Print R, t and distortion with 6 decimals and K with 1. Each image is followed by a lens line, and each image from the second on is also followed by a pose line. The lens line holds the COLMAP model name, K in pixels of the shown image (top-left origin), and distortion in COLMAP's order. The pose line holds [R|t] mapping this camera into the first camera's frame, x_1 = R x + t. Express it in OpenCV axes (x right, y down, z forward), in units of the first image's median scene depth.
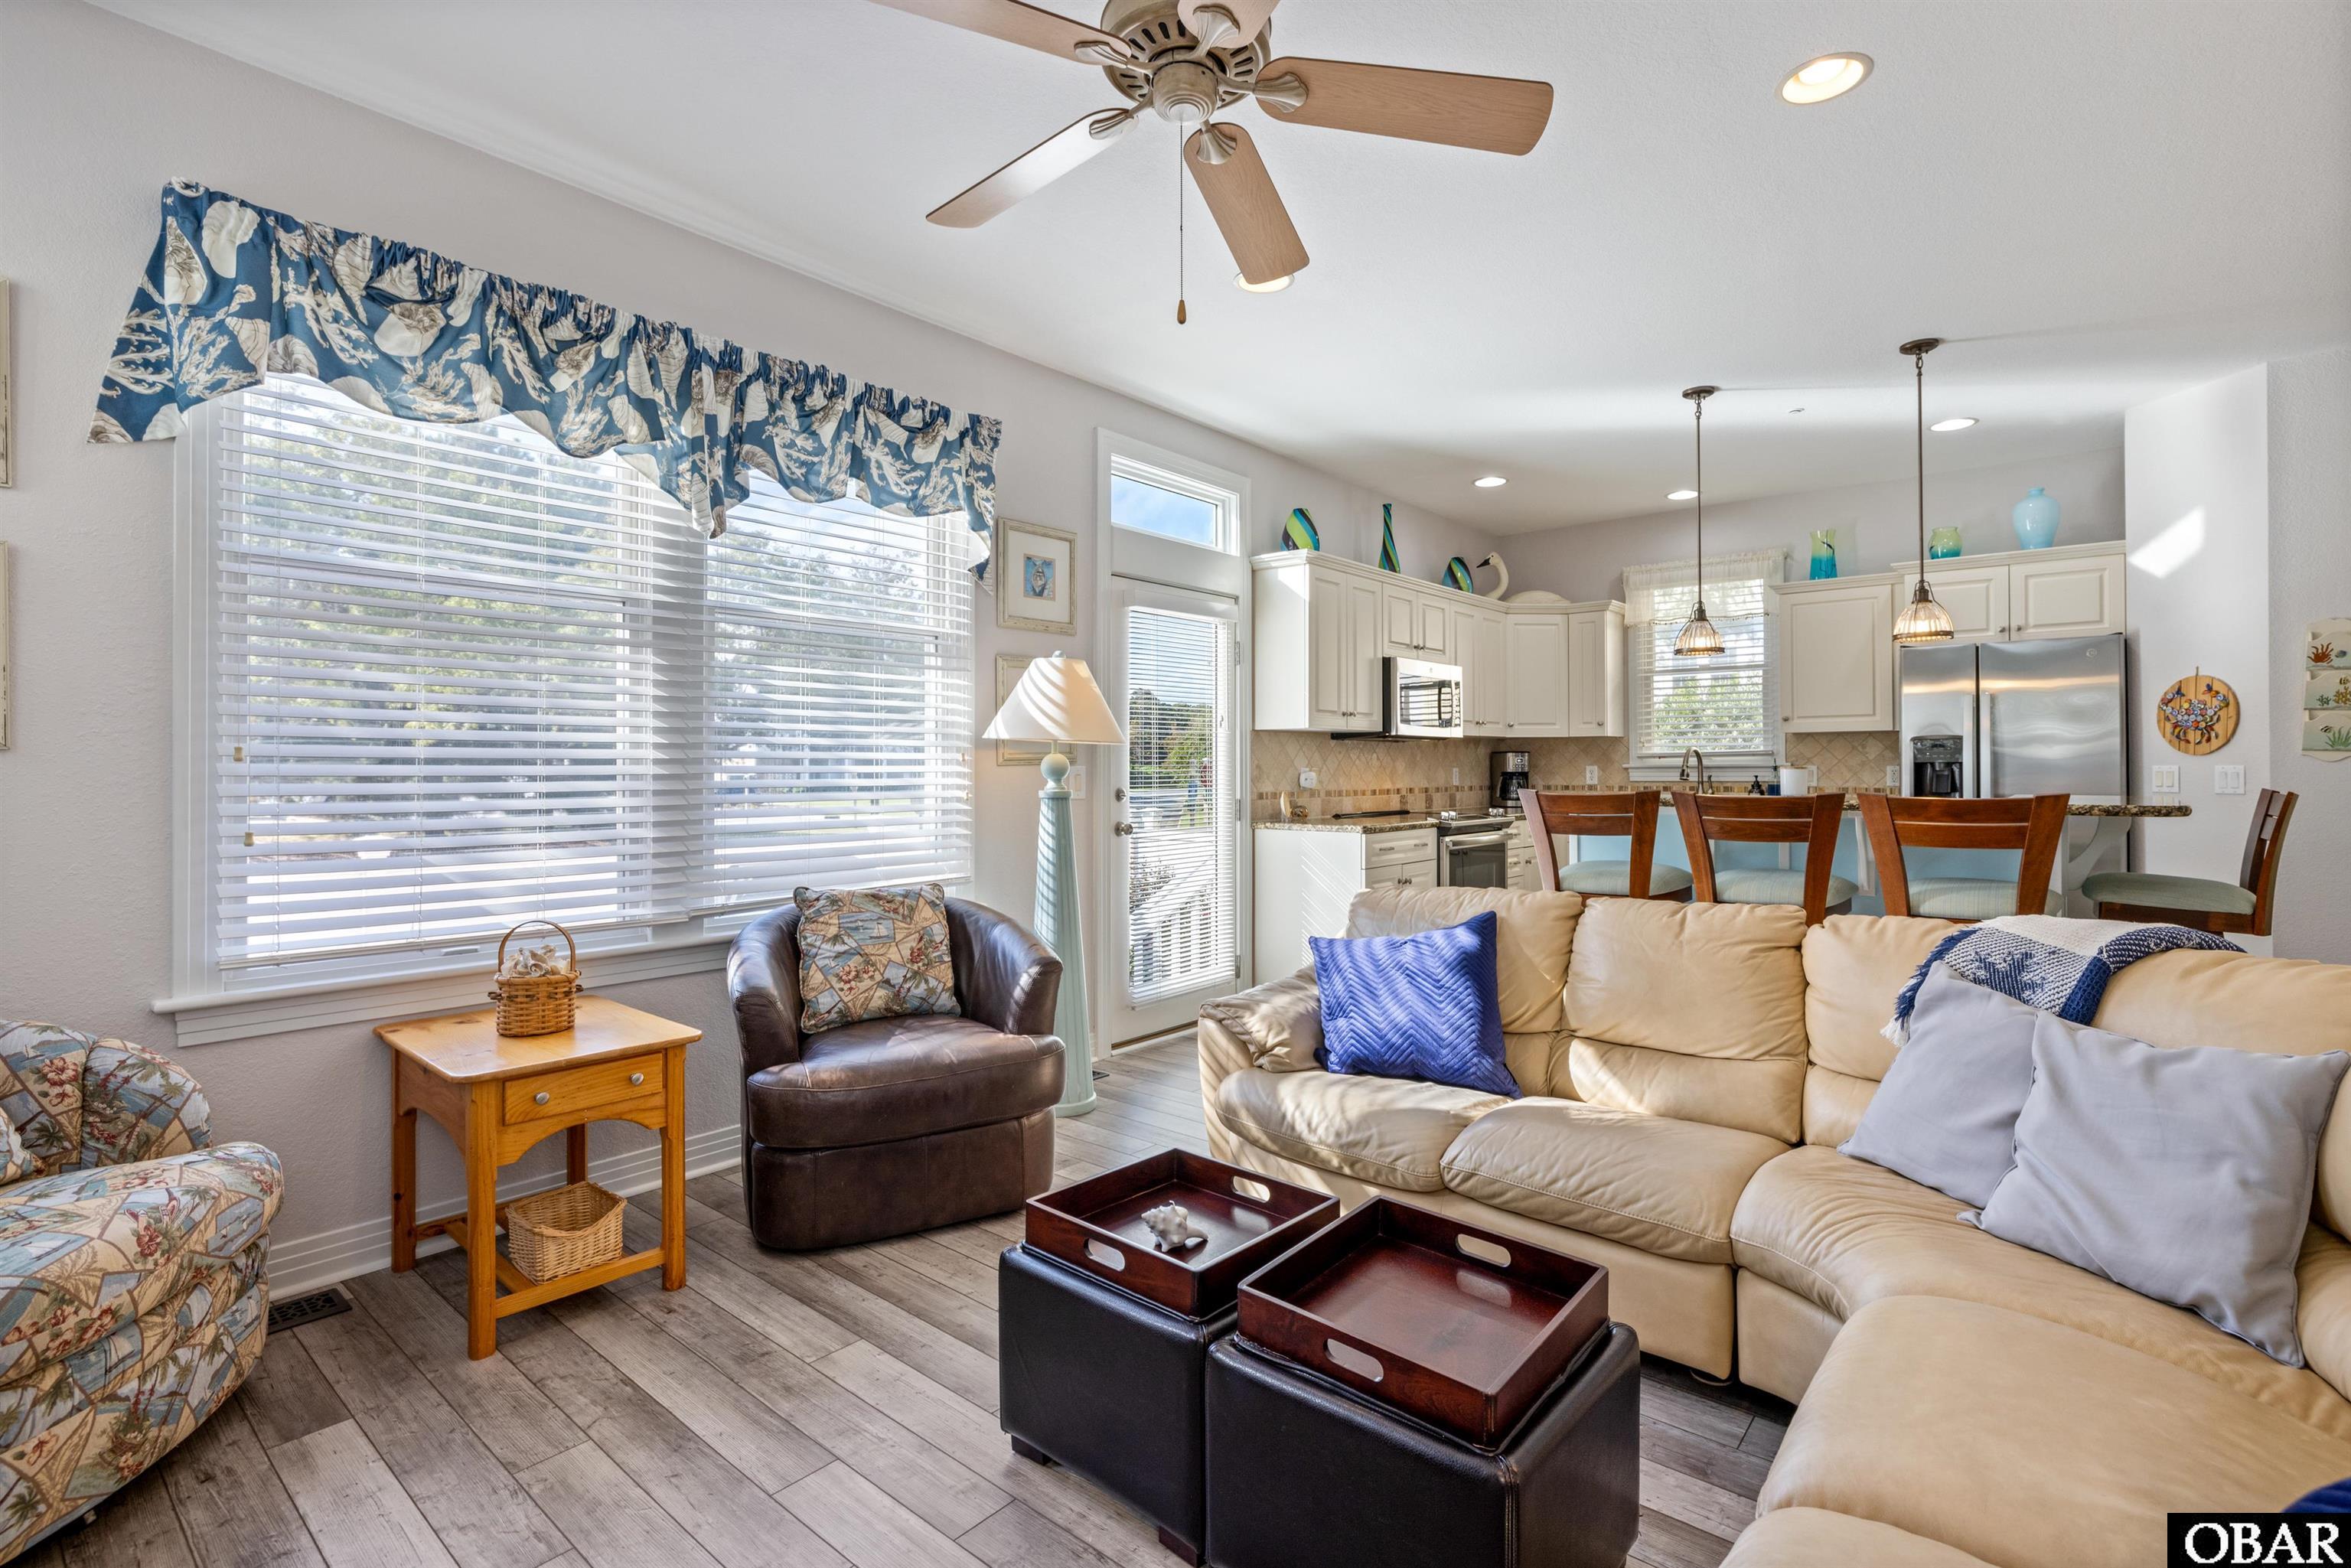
lens RADIAL K [[1102.0, 0, 1176.8], [0, 1102.0, 765.4], [0, 0, 1]] dist [-0.006675, 0.001401]
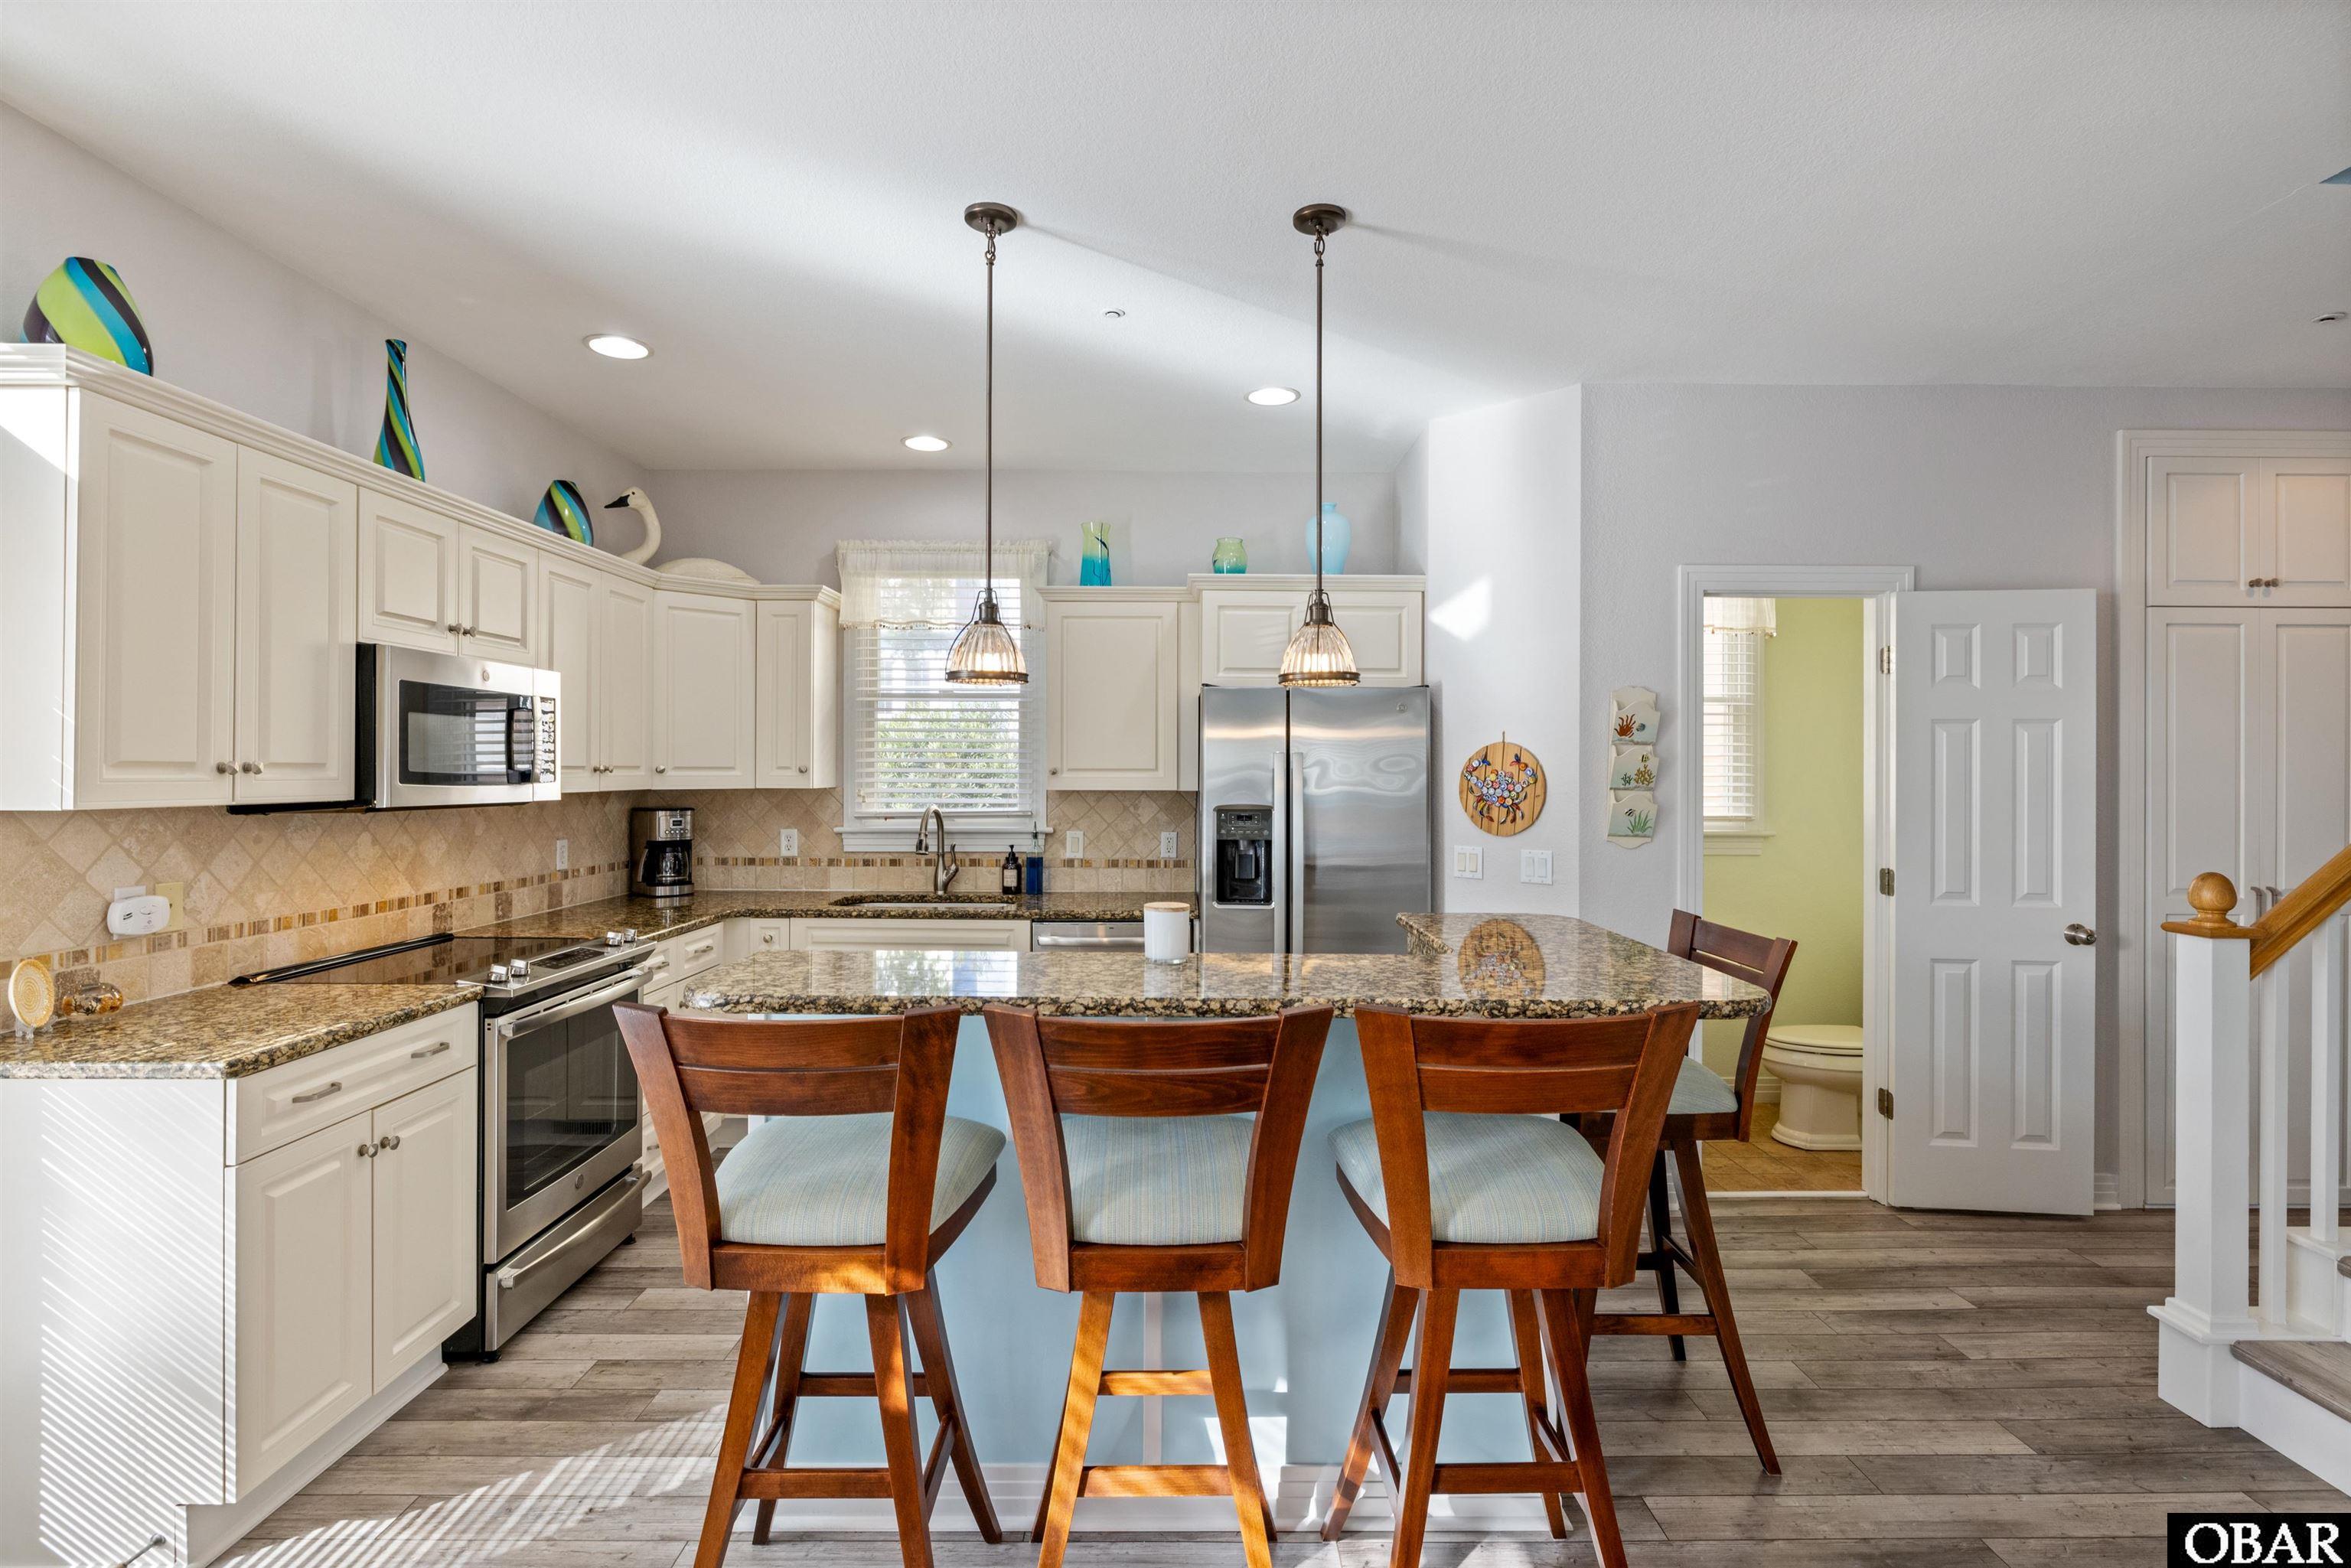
lens RADIAL K [[1102.0, 0, 1176.8], [0, 1102.0, 765.4], [0, 0, 1]] dist [-0.006675, 0.001401]
pose [[0.762569, 0.009275, 0.646840, 0.161738], [-0.008279, 0.999955, -0.004579, -0.050000], [-0.646854, -0.001863, 0.762612, 0.443385]]
